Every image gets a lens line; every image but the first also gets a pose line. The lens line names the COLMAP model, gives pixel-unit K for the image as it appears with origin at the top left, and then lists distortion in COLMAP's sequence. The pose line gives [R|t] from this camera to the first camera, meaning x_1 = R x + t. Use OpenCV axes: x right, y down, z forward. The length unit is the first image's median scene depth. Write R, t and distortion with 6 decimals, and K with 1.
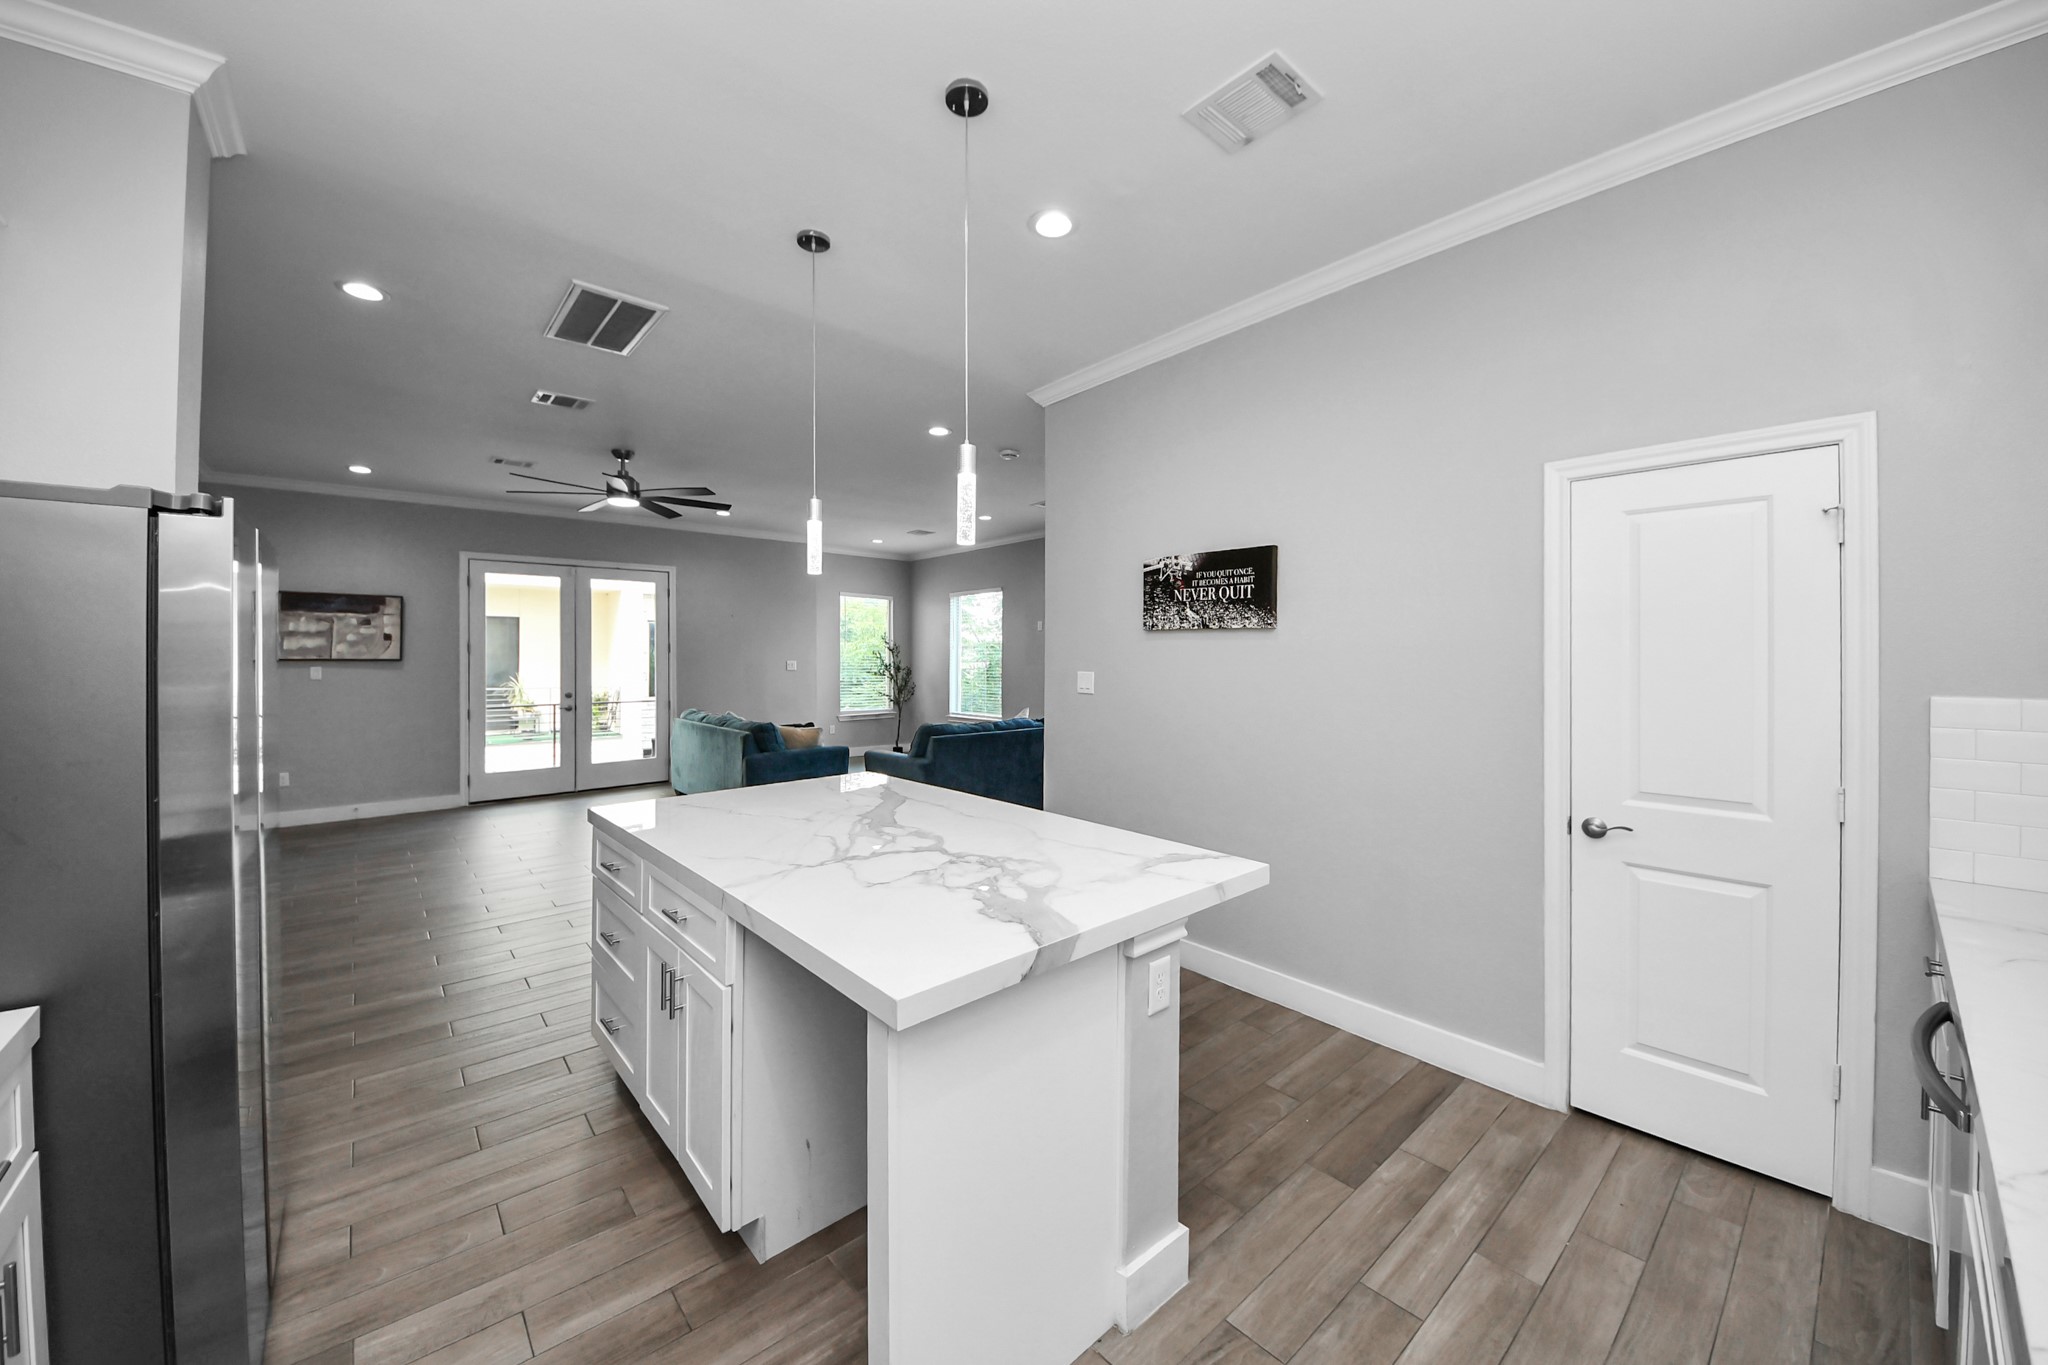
lens RADIAL K [[753.1, 0, 1023.4], [0, 753.1, 666.2], [0, 0, 1]] dist [0.024712, -0.018282]
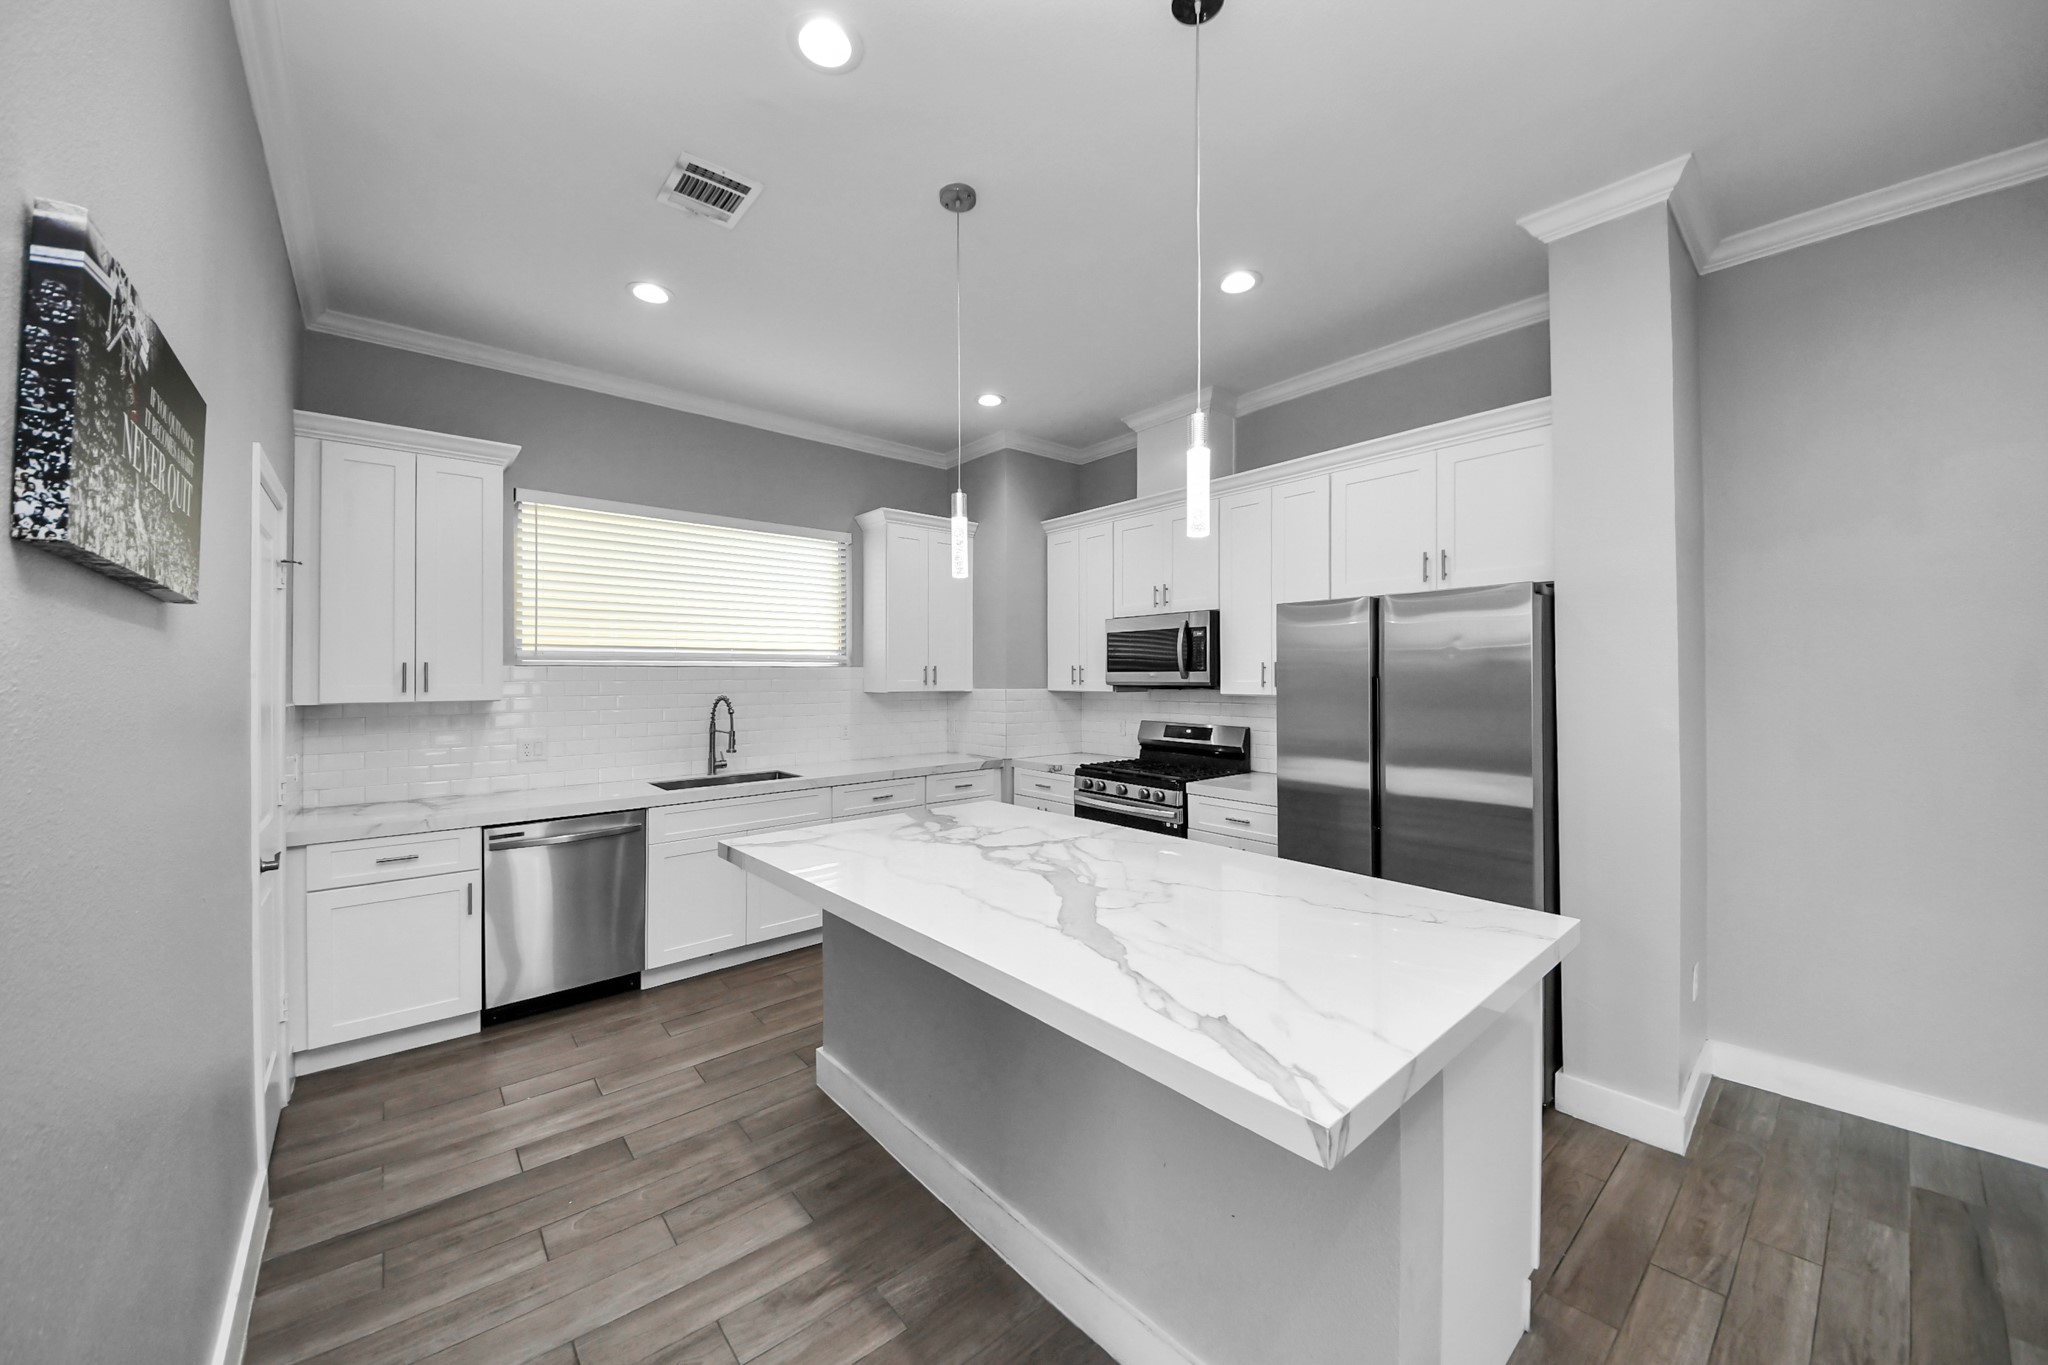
lens RADIAL K [[728.5, 0, 1021.0], [0, 728.5, 670.0], [0, 0, 1]] dist [0.025271, -0.020224]
pose [[-0.999863, 0.006024, 0.015418, -0.058237], [0.006081, 0.999975, 0.003649, -0.005696], [-0.015395, 0.003743, -0.999874, 0.654067]]
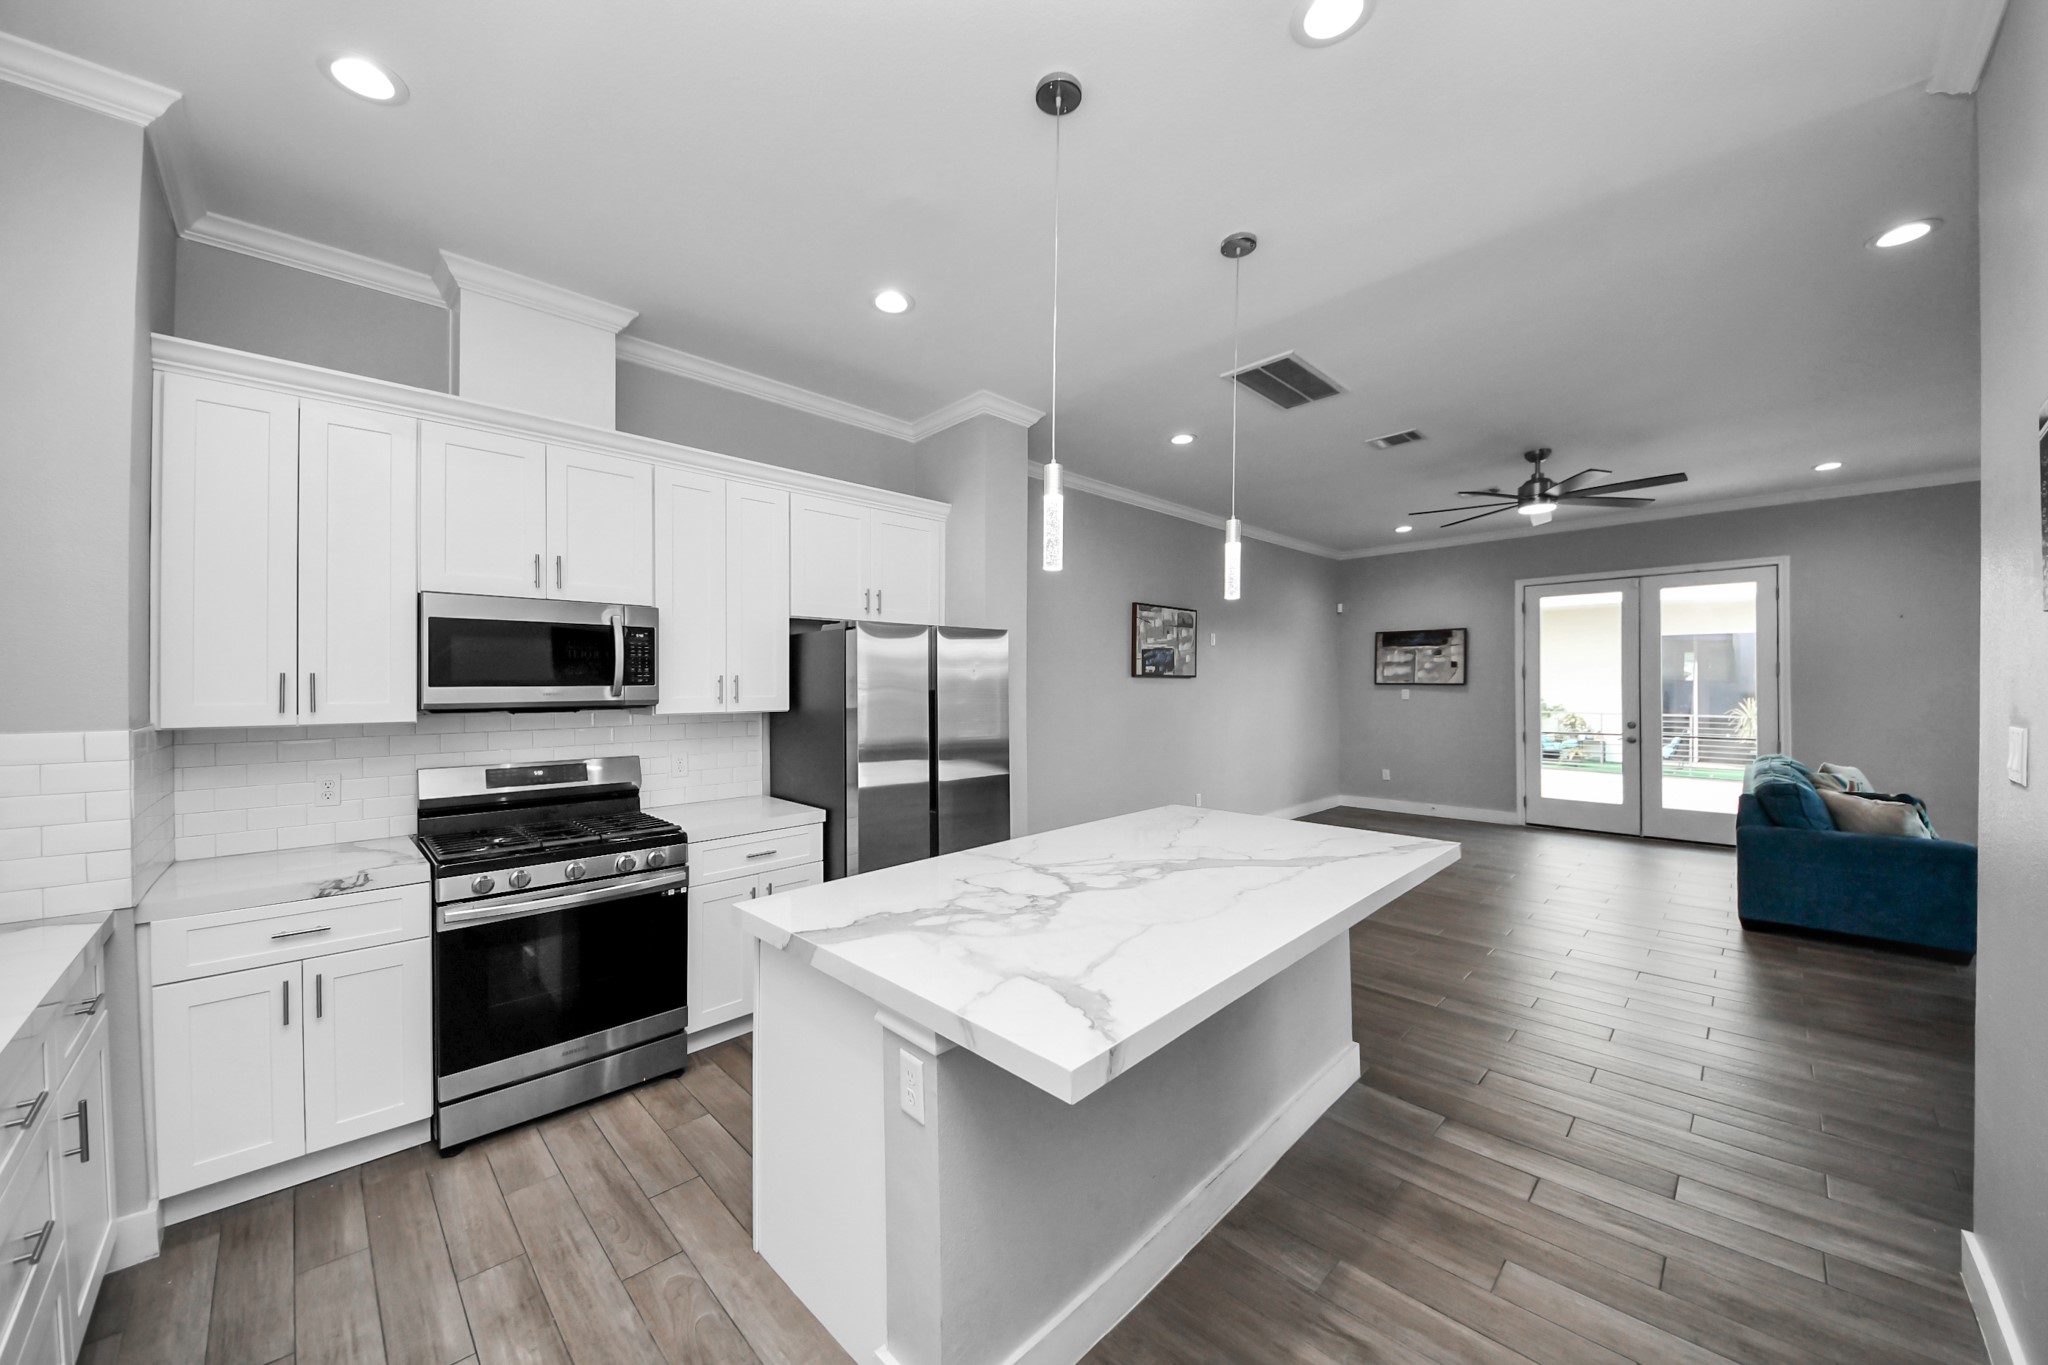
lens RADIAL K [[727.4, 0, 1006.4], [0, 727.4, 684.5], [0, 0, 1]] dist [0.015701, -0.000046]
pose [[0.046074, 0.004965, -0.998926, 0.255015], [-0.009618, 0.999944, 0.004527, -0.006376], [0.998892, 0.009399, 0.046119, 0.274889]]
